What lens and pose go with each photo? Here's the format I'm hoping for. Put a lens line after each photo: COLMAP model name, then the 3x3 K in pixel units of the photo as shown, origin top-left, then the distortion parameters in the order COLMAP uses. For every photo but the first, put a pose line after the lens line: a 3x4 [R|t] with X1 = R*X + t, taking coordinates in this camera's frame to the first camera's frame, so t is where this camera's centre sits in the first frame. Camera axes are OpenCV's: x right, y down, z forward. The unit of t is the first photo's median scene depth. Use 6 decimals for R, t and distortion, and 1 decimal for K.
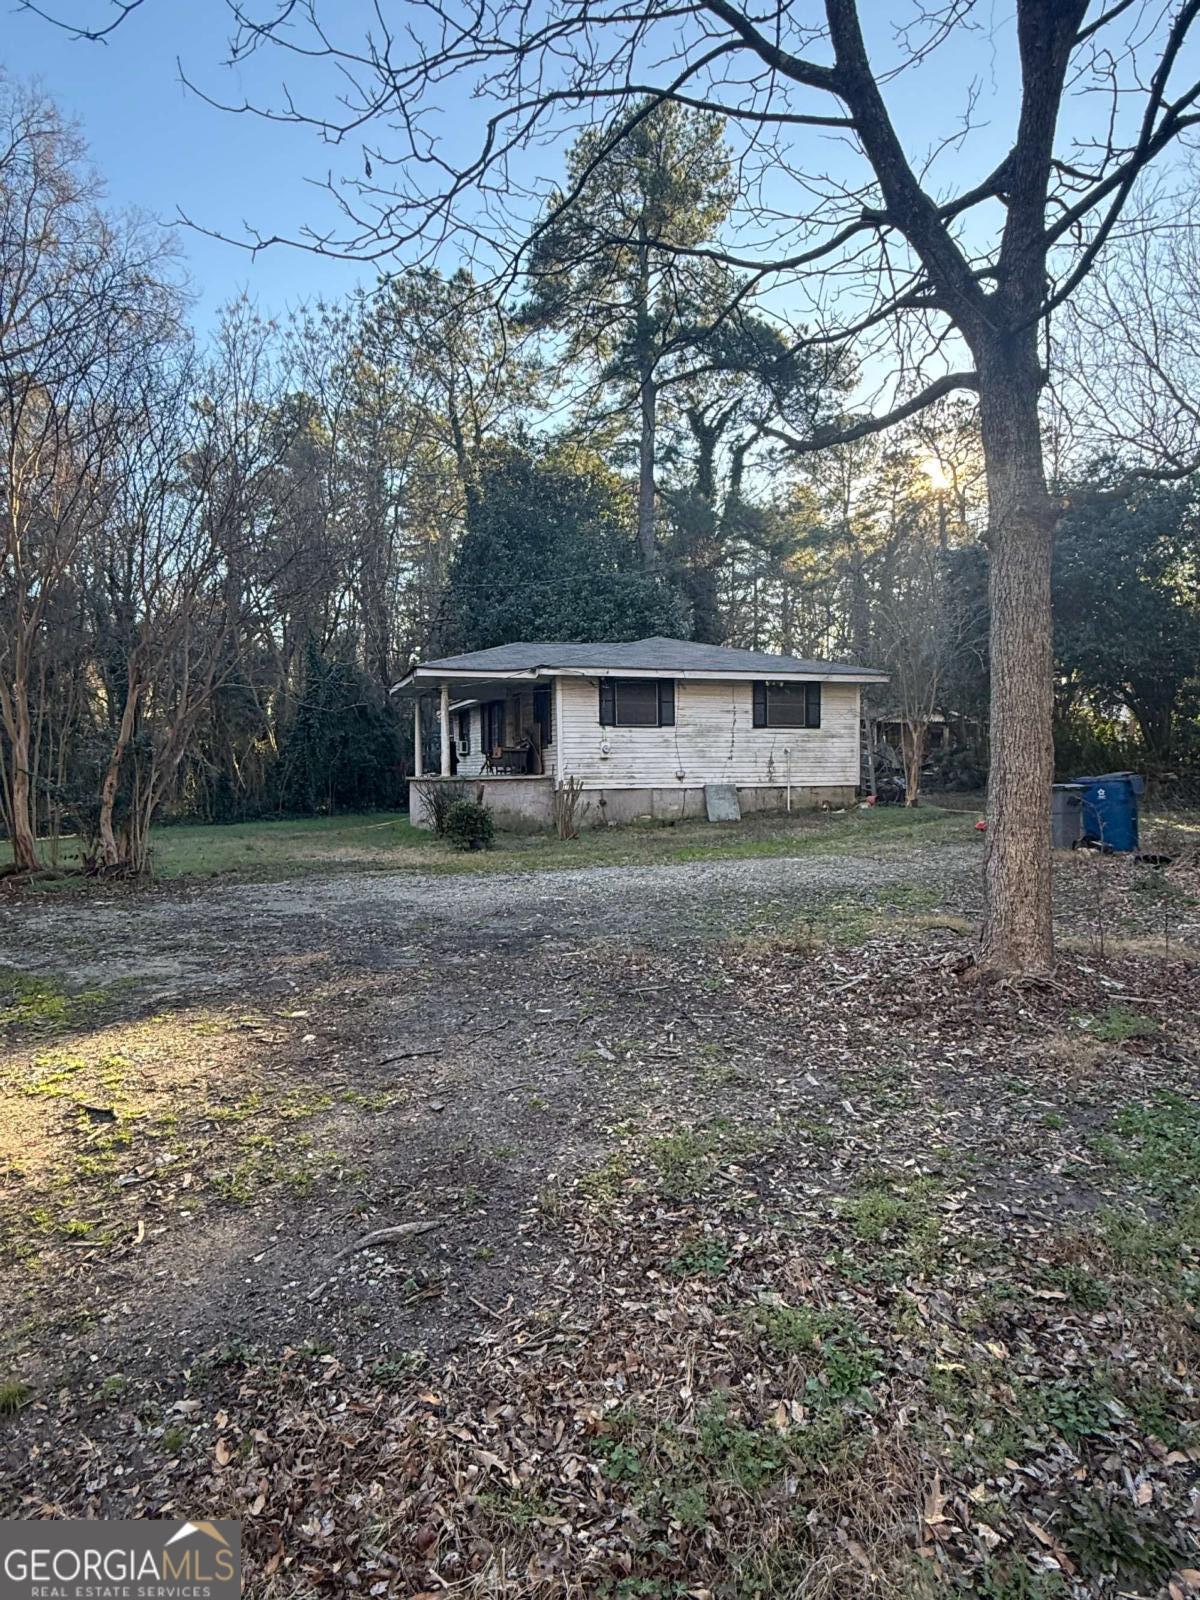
lens RADIAL K [[931.3, 0, 597.2], [0, 931.3, 800.8], [0, 0, 1]] dist [0.001630, 0.000245]
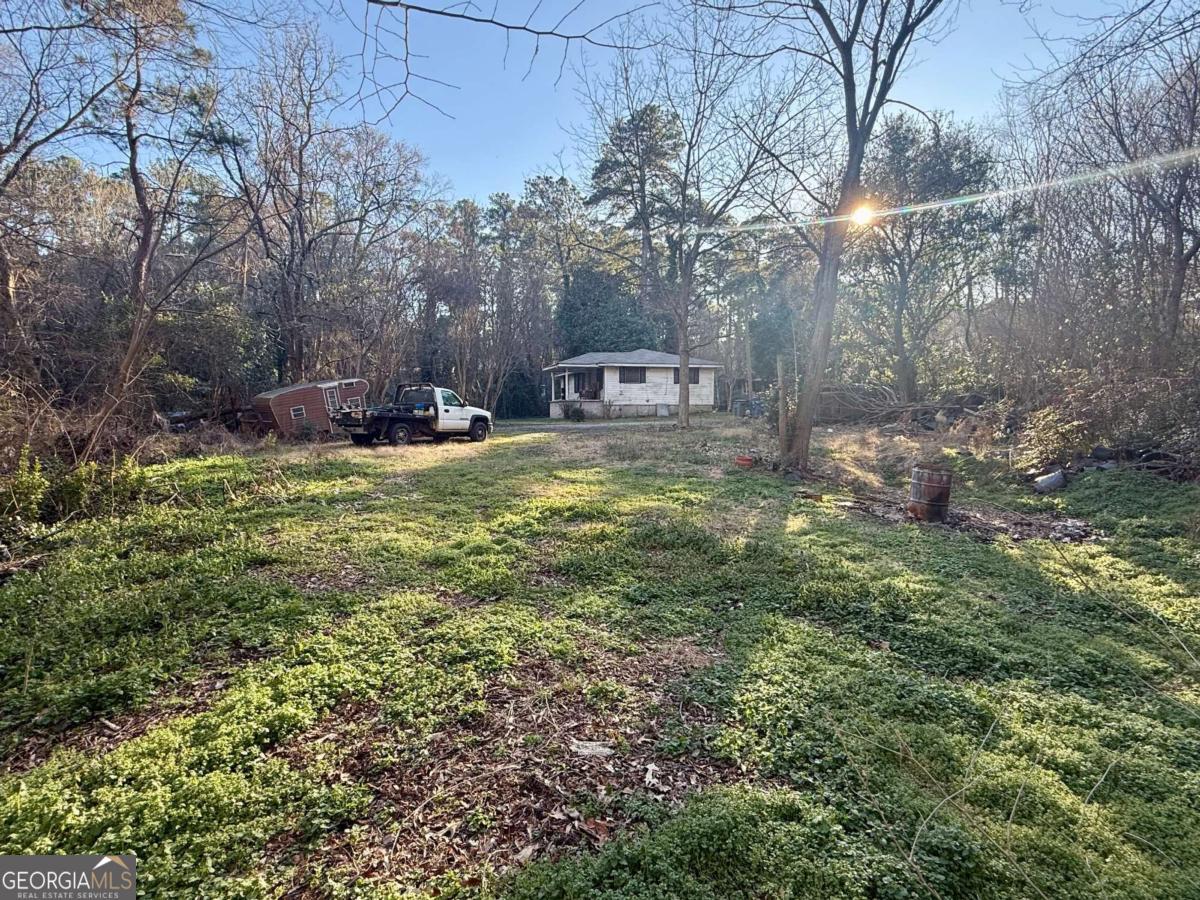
lens RADIAL K [[597.9, 0, 599.7], [0, 597.9, 449.3], [0, 0, 1]] dist [0.005903, -0.000195]
pose [[0.998647, 0.005126, -0.051743, 0.036552], [-0.003811, 0.999668, 0.025480, 0.075619], [0.051857, -0.025248, 0.998335, -0.832394]]
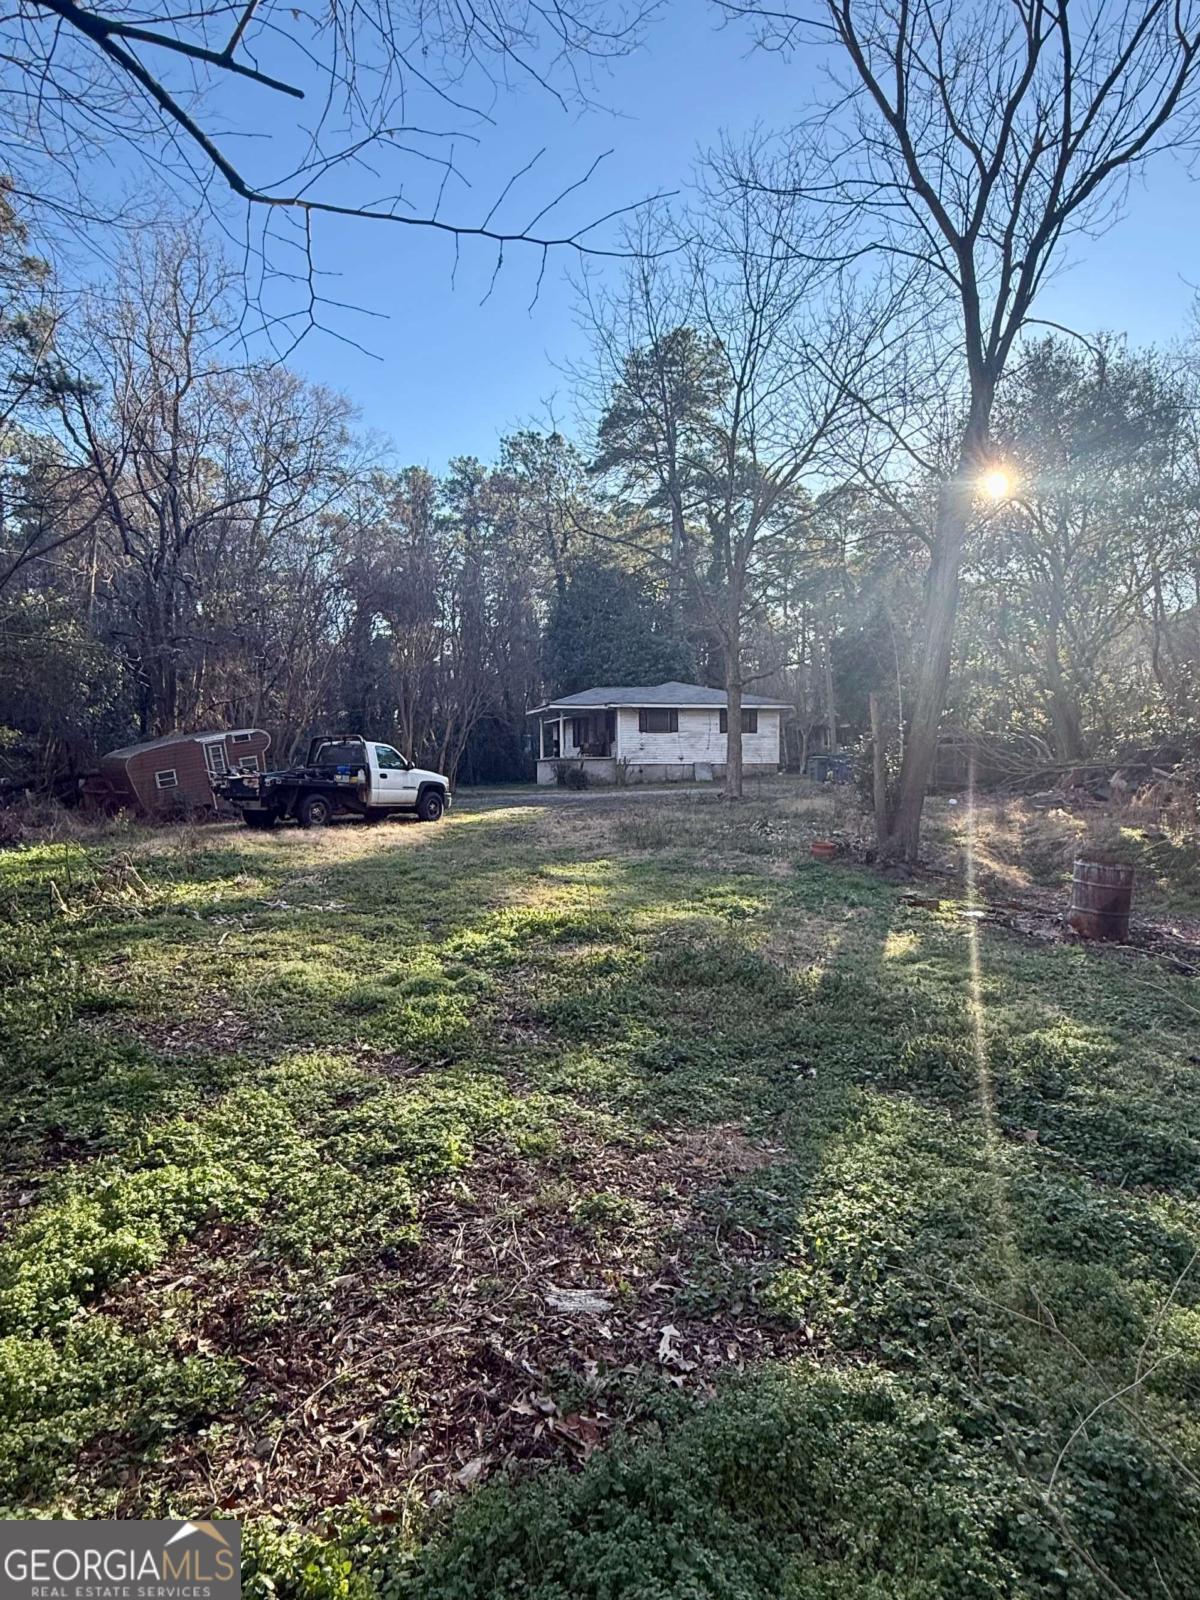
lens RADIAL K [[884.4, 0, 599.3], [0, 884.4, 801.2], [0, 0, 1]] dist [0.006445, -0.000954]
pose [[0.997831, -0.000946, -0.065828, 0.039254], [0.000523, 0.999979, -0.006448, 0.073553], [0.065832, 0.006399, 0.997810, -0.831390]]
